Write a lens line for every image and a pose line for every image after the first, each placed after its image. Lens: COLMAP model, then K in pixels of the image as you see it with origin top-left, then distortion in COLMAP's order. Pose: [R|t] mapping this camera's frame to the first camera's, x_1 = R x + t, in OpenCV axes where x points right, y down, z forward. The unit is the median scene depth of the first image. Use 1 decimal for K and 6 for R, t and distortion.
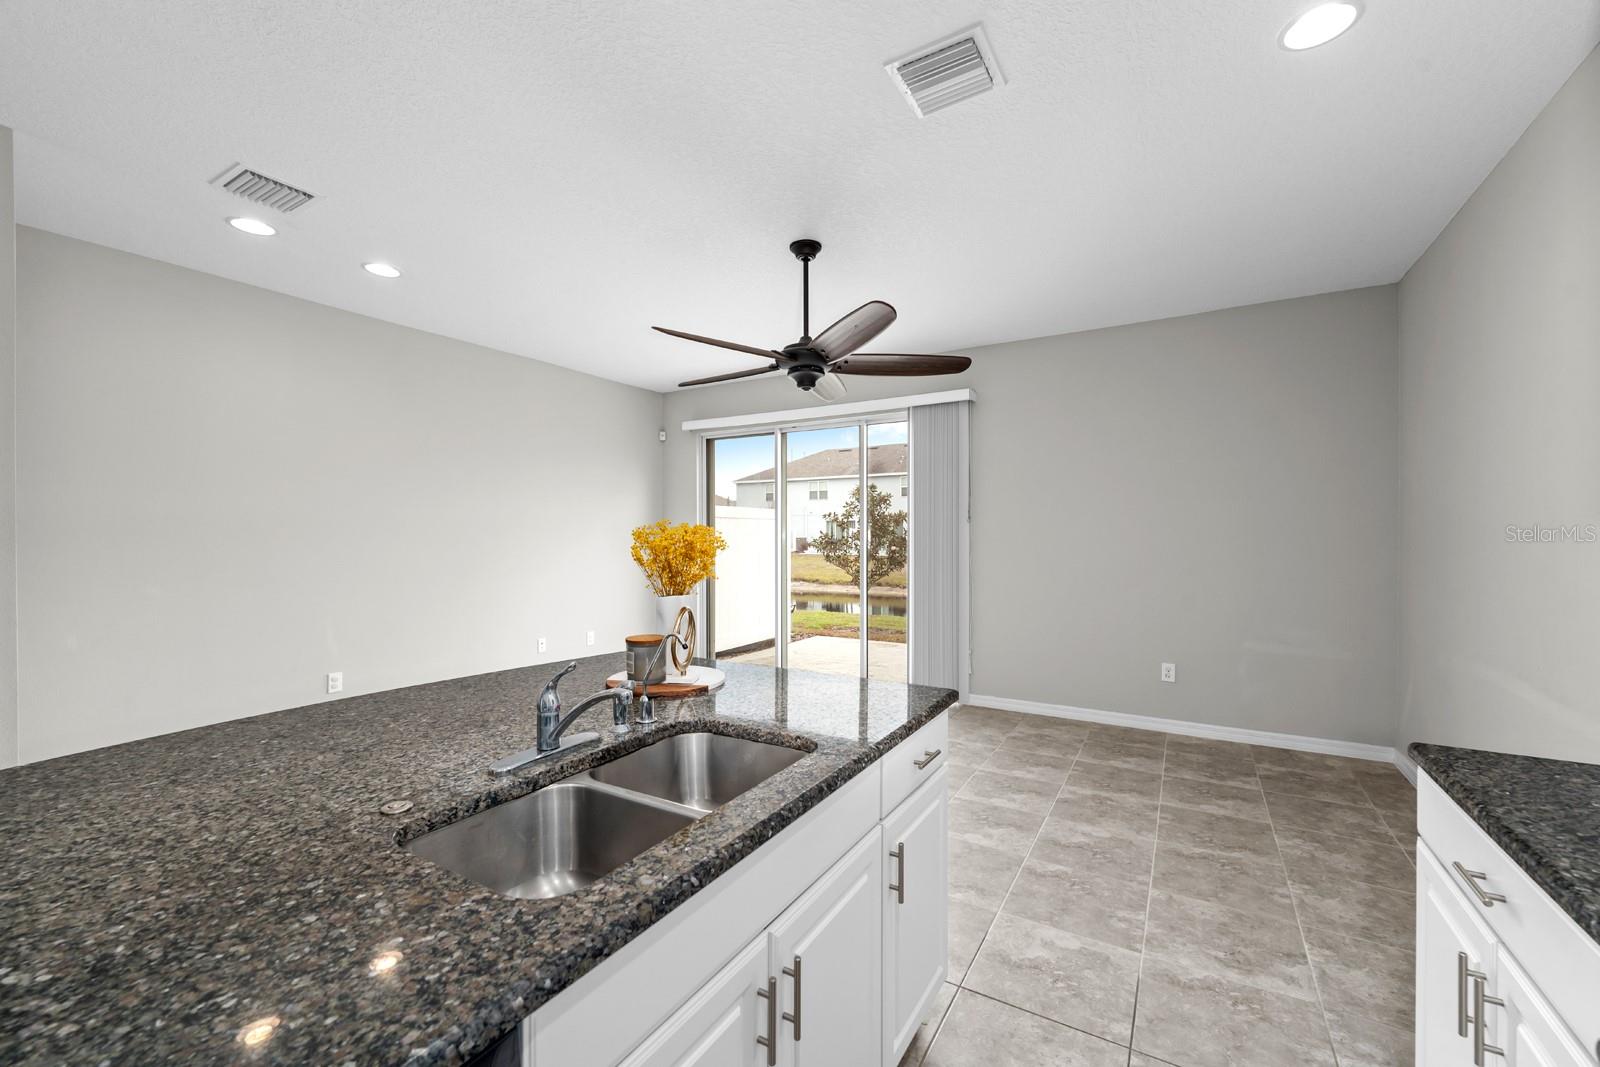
lens RADIAL K [[654.6, 0, 802.2], [0, 654.6, 538.5], [0, 0, 1]] dist [-0.002309, 0.000207]
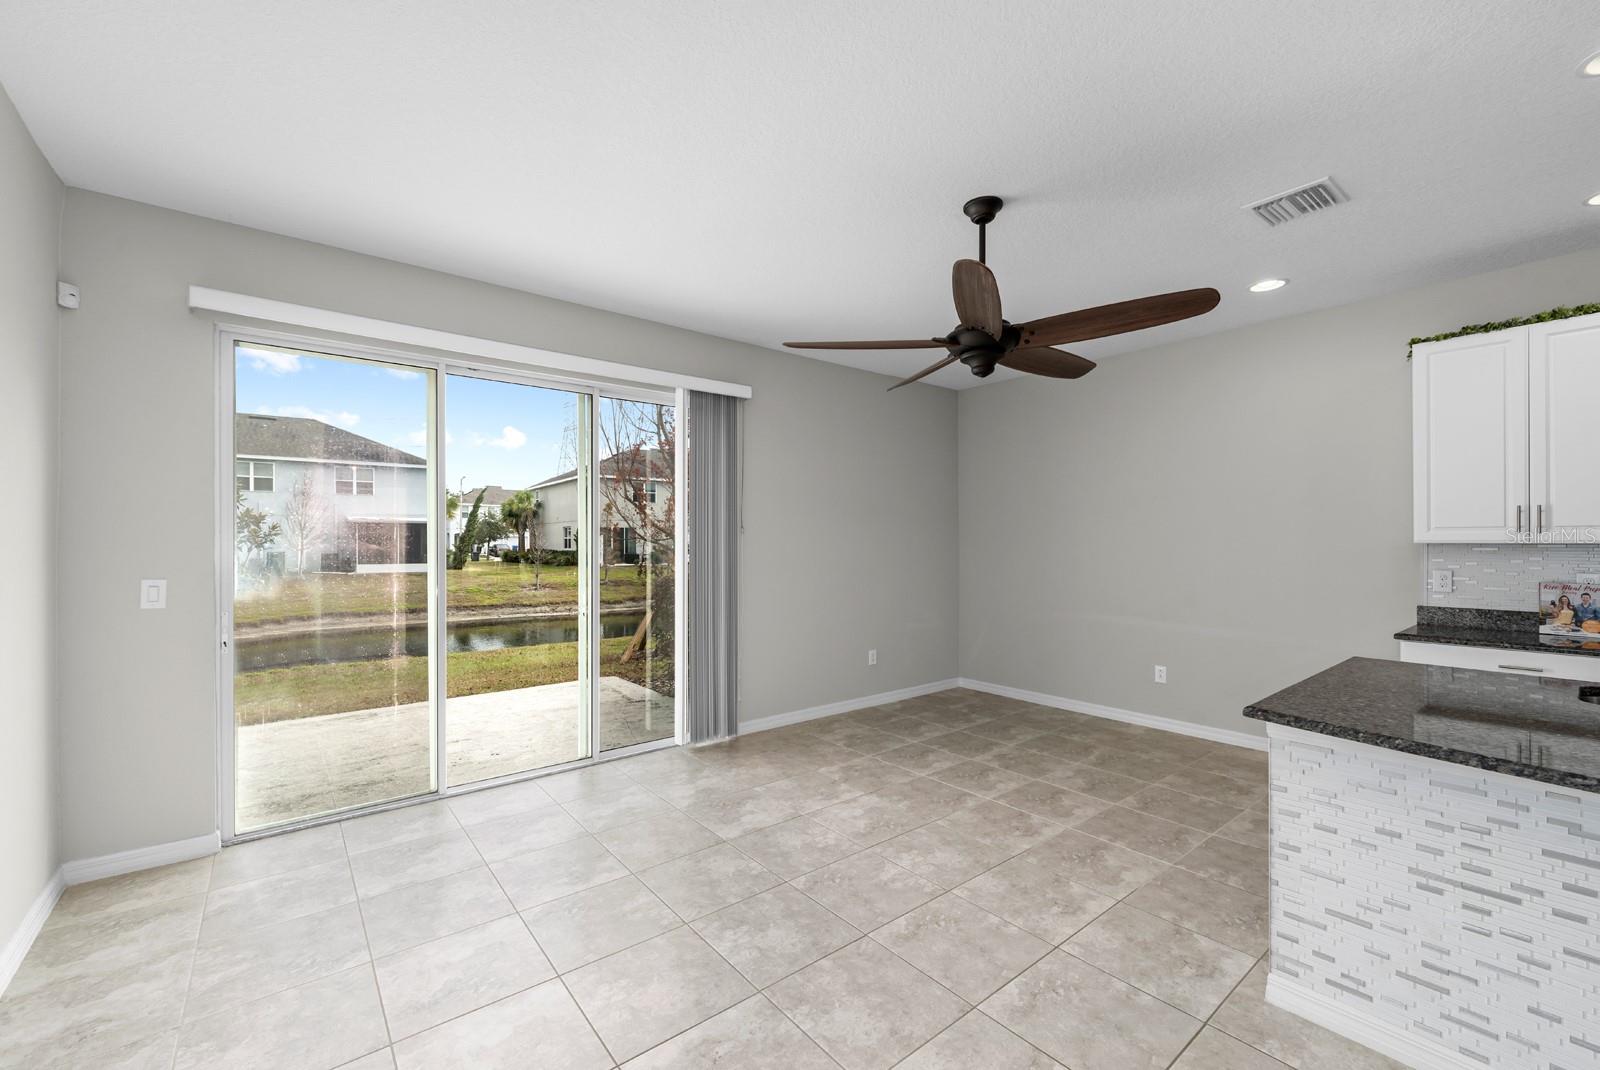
lens RADIAL K [[654.6, 0, 803.7], [0, 654.6, 542.1], [0, 0, 1]] dist [-0.002309, 0.000207]
pose [[0.341954, -0.001936, 0.939715, -0.835921], [0.006889, 0.999976, -0.000447, -0.016733], [-0.939691, 0.006627, 0.341959, 0.903694]]
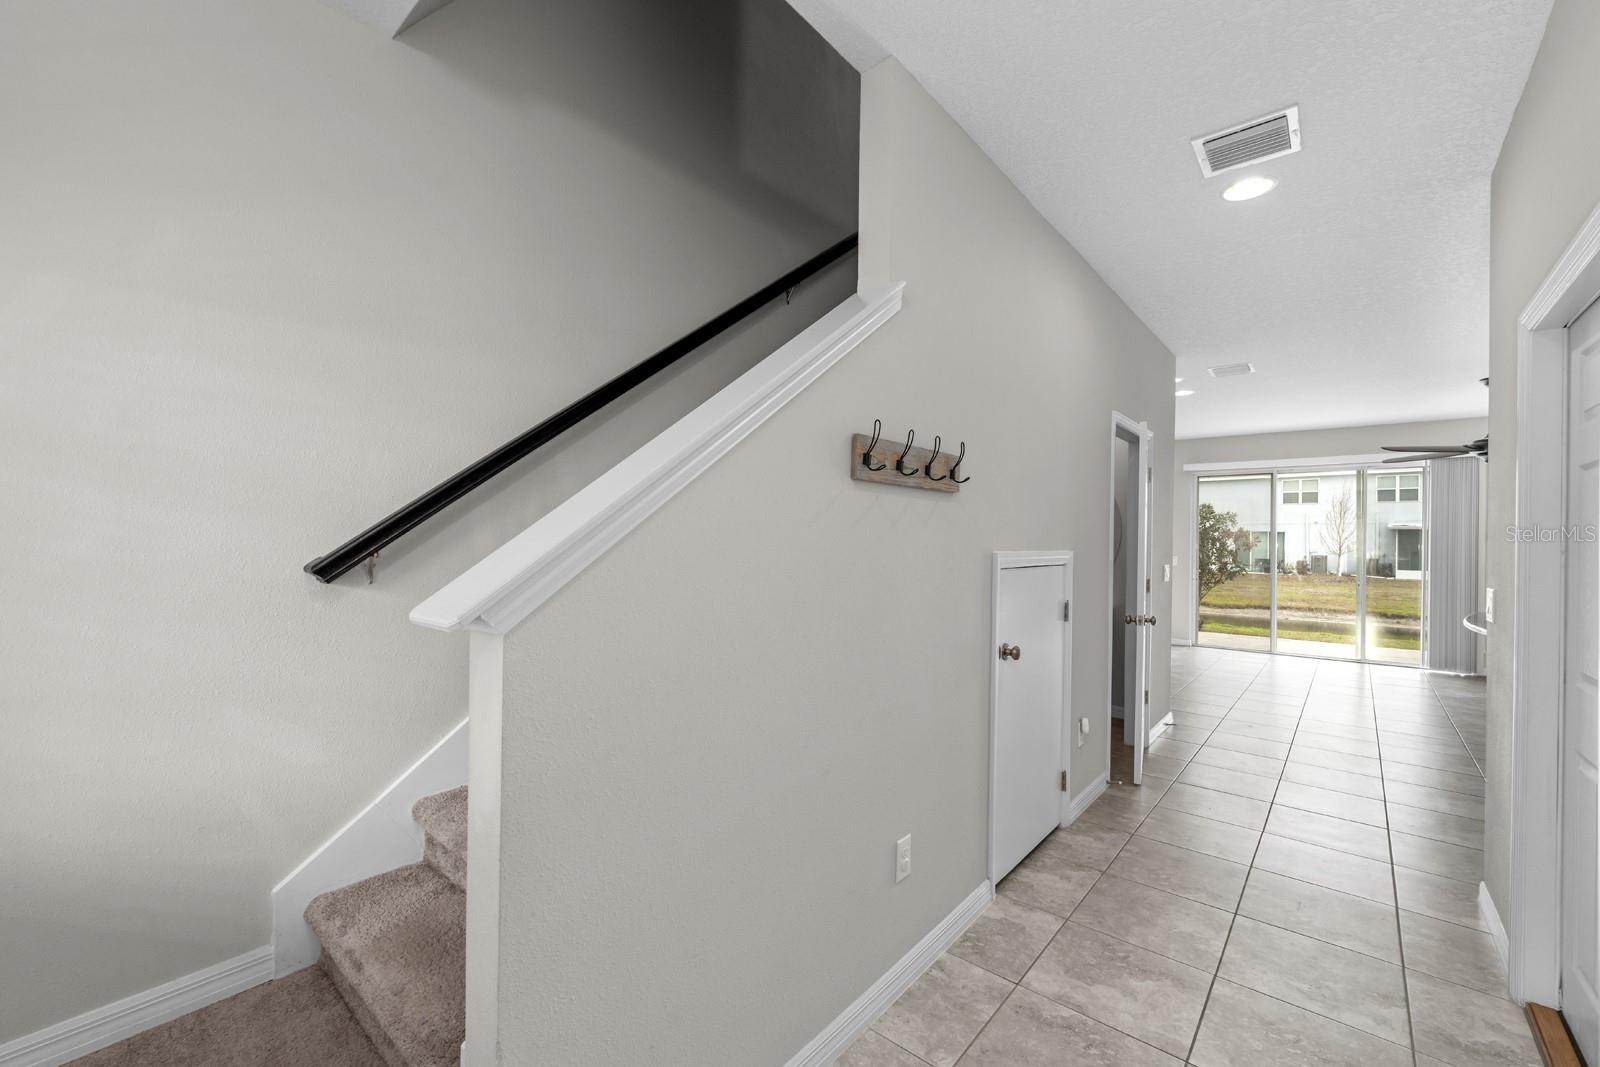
lens RADIAL K [[654.6, 0, 786.9], [0, 654.6, 536.7], [0, 0, 1]] dist [-0.002309, 0.000207]
pose [[0.985093, 0.013820, -0.171467, -1.433550], [-0.015656, 0.999834, -0.009357, -0.006164], [0.171309, 0.011902, 0.985145, -0.917018]]
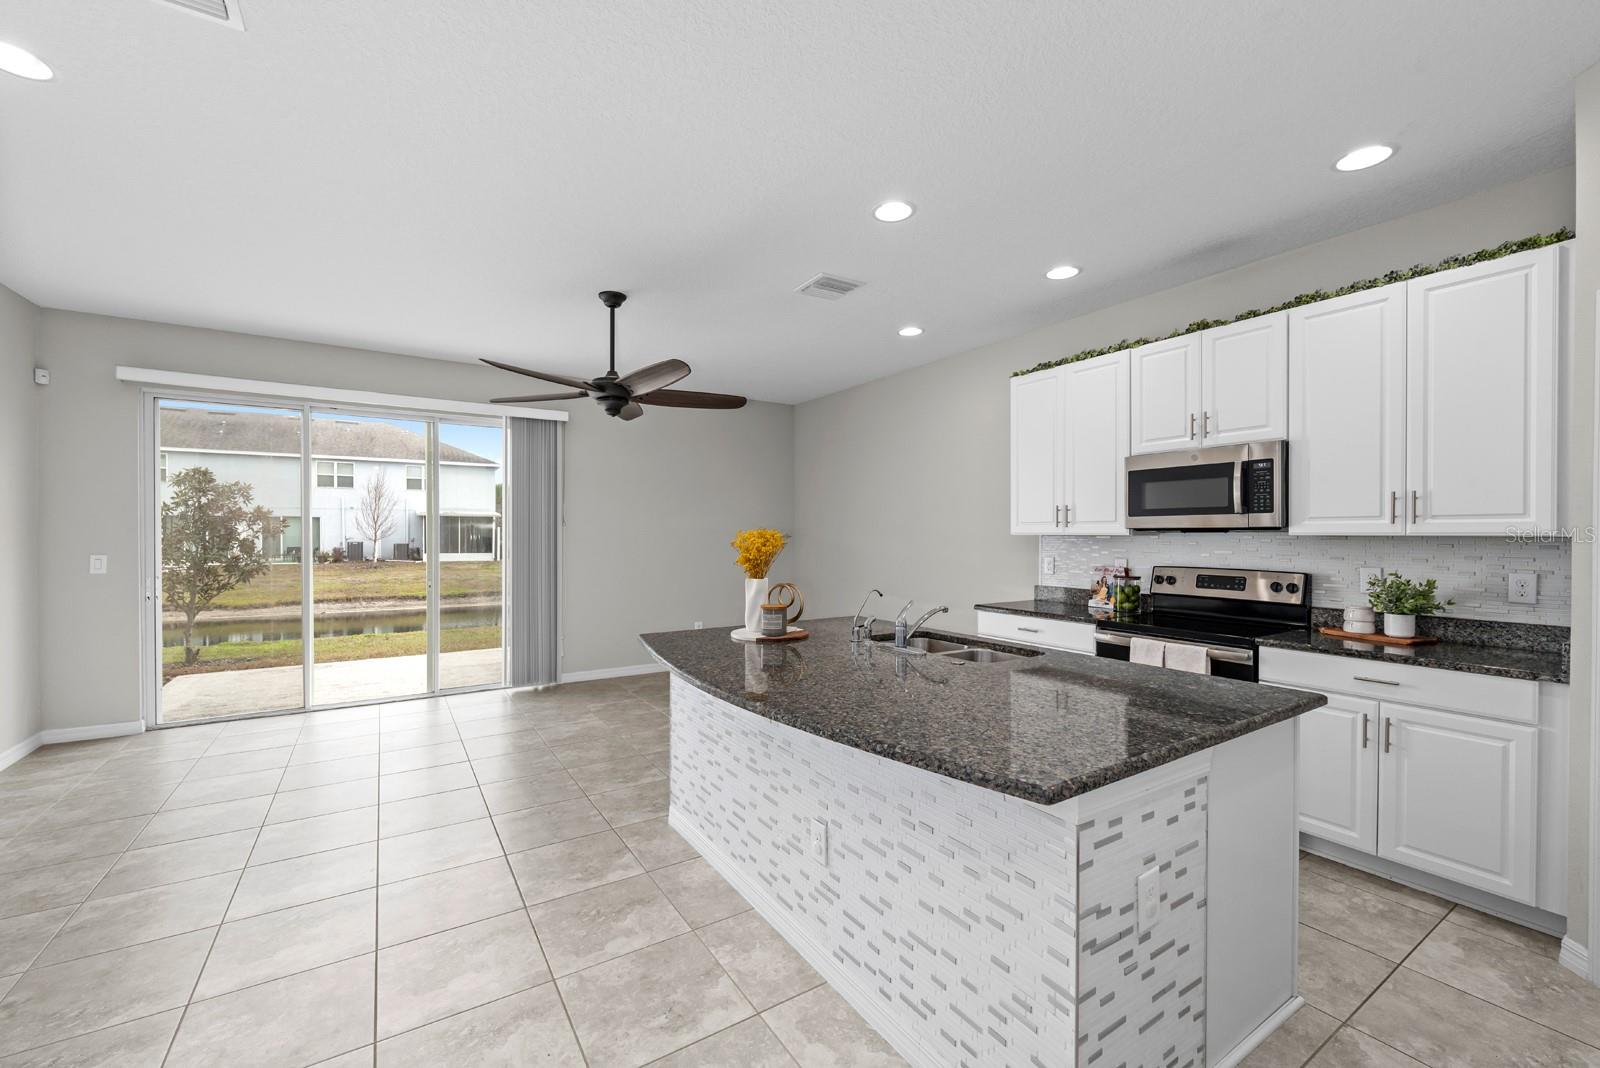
lens RADIAL K [[654.6, 0, 808.0], [0, 654.6, 538.9], [0, 0, 1]] dist [-0.002309, 0.000207]
pose [[0.435146, -0.005882, 0.900341, -0.890445], [0.003327, 0.999982, 0.004924, -0.008929], [-0.900354, 0.000853, 0.435157, 0.150880]]
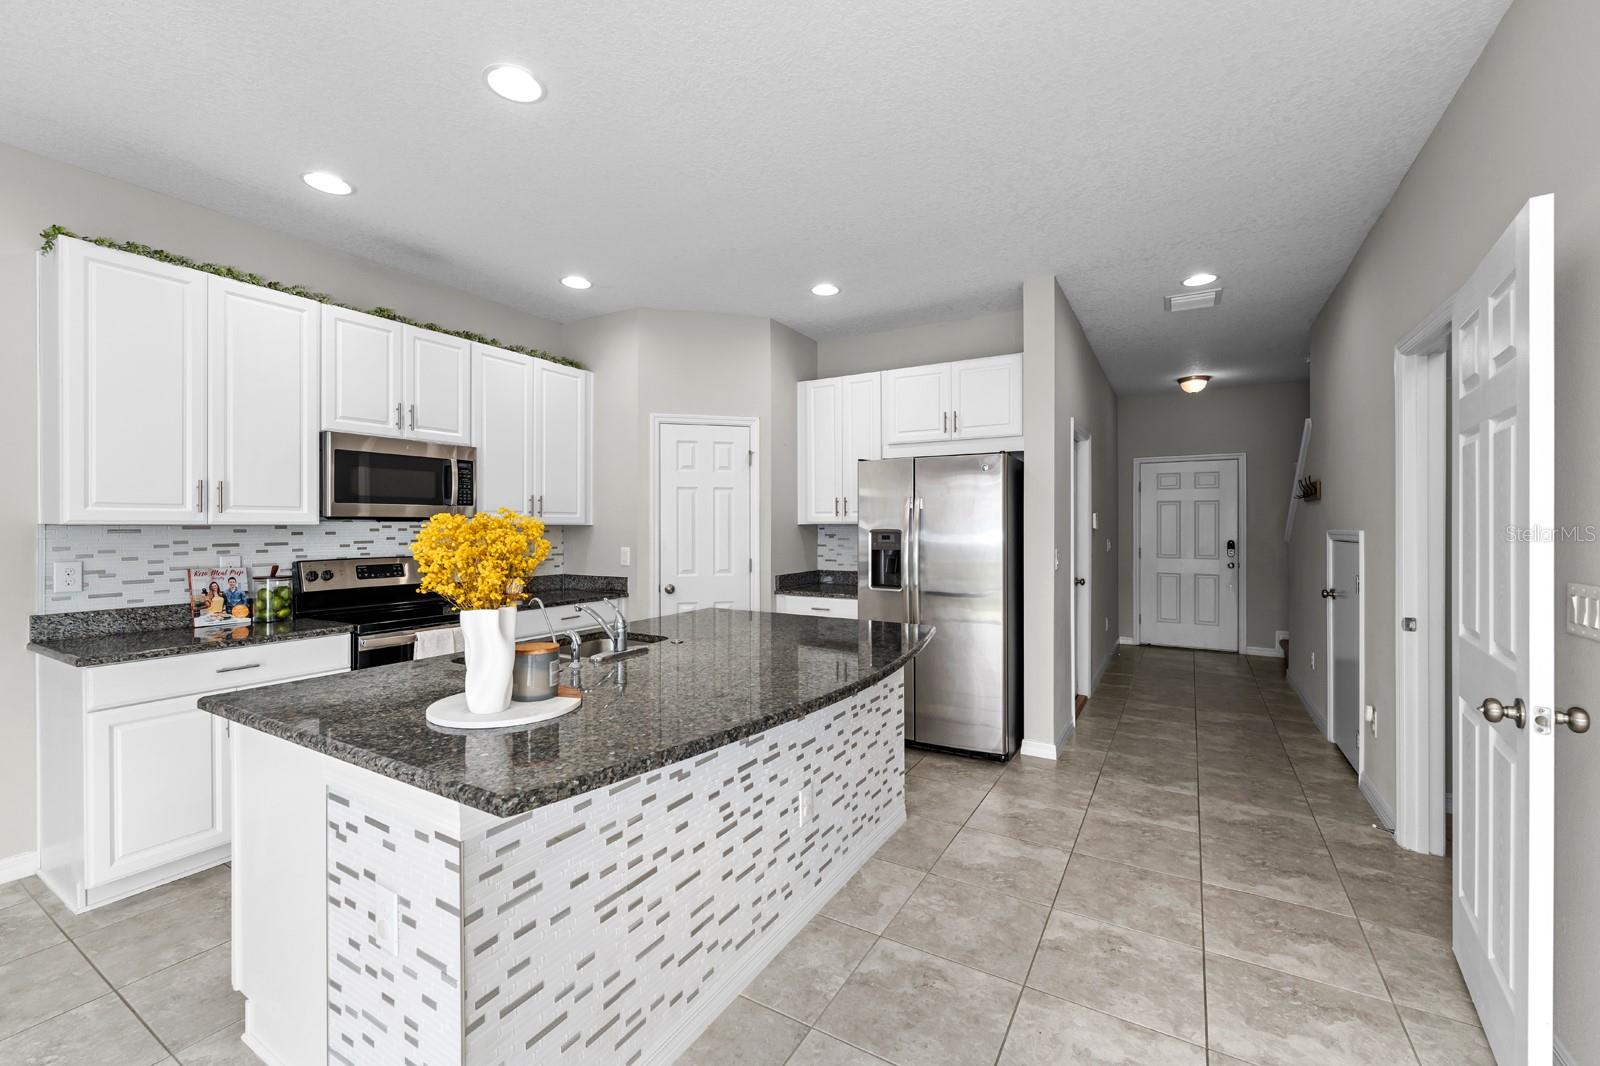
lens RADIAL K [[654.6, 0, 793.7], [0, 654.6, 526.8], [0, 0, 1]] dist [-0.002309, 0.000207]
pose [[-0.999999, -0.000808, -0.000819, -0.332812], [-0.000814, 0.999976, 0.006889, -0.011548], [0.000813, 0.006890, -0.999976, 1.060393]]
